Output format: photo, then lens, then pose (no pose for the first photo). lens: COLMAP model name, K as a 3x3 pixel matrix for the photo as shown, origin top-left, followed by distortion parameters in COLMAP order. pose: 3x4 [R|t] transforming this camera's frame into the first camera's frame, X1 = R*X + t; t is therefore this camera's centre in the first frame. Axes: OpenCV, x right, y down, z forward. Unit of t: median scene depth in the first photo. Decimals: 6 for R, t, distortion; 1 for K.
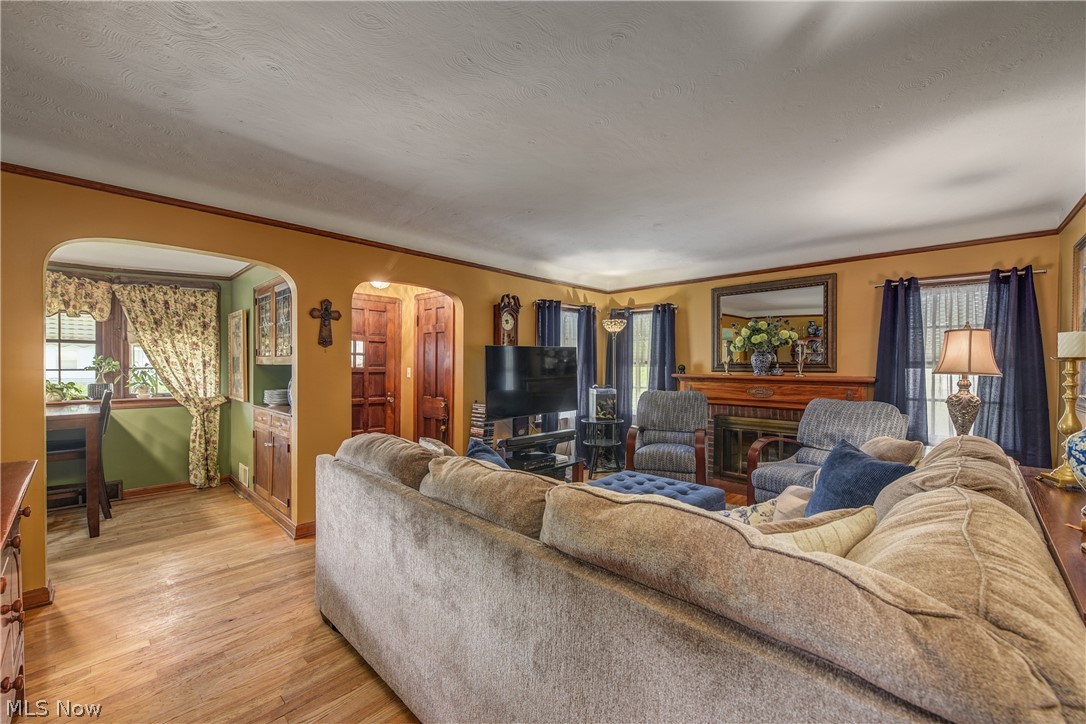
lens RADIAL K [[430.1, 0, 540.6], [0, 430.1, 367.4], [0, 0, 1]] dist [-0.002246, -0.000339]
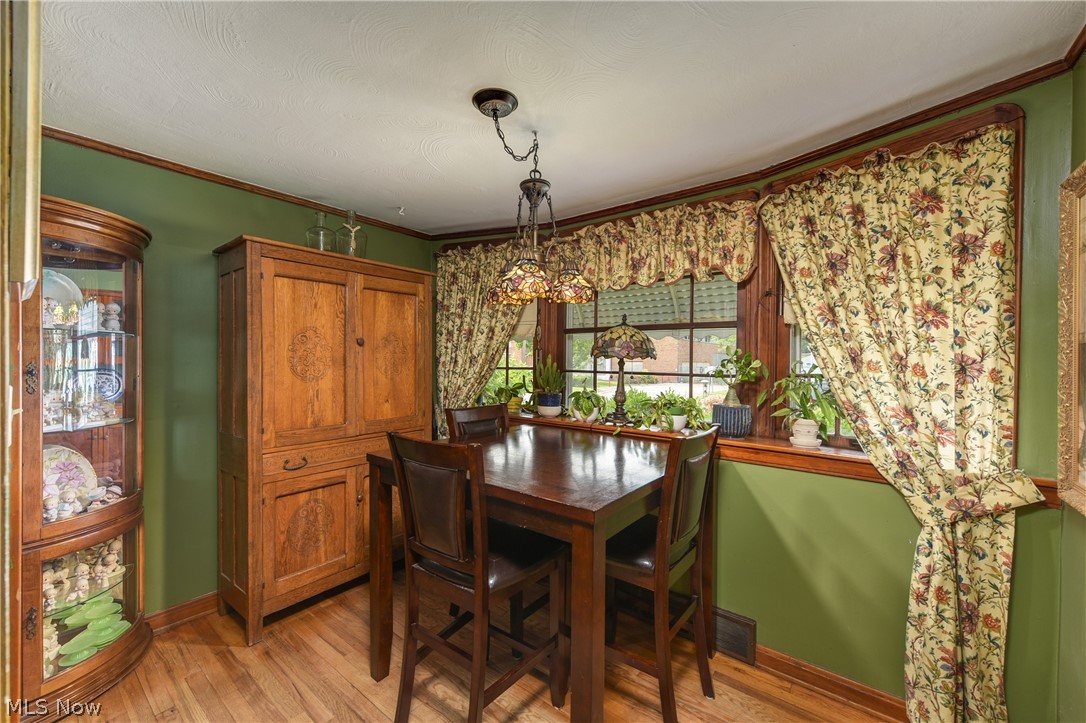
lens RADIAL K [[430.1, 0, 543.0], [0, 430.1, 365.4], [0, 0, 1]] dist [-0.002246, -0.000339]
pose [[0.111743, 0.008024, -0.993705, -0.509380], [-0.015523, 0.999859, 0.006328, -0.007328], [0.993616, 0.014718, 0.111851, 0.666589]]
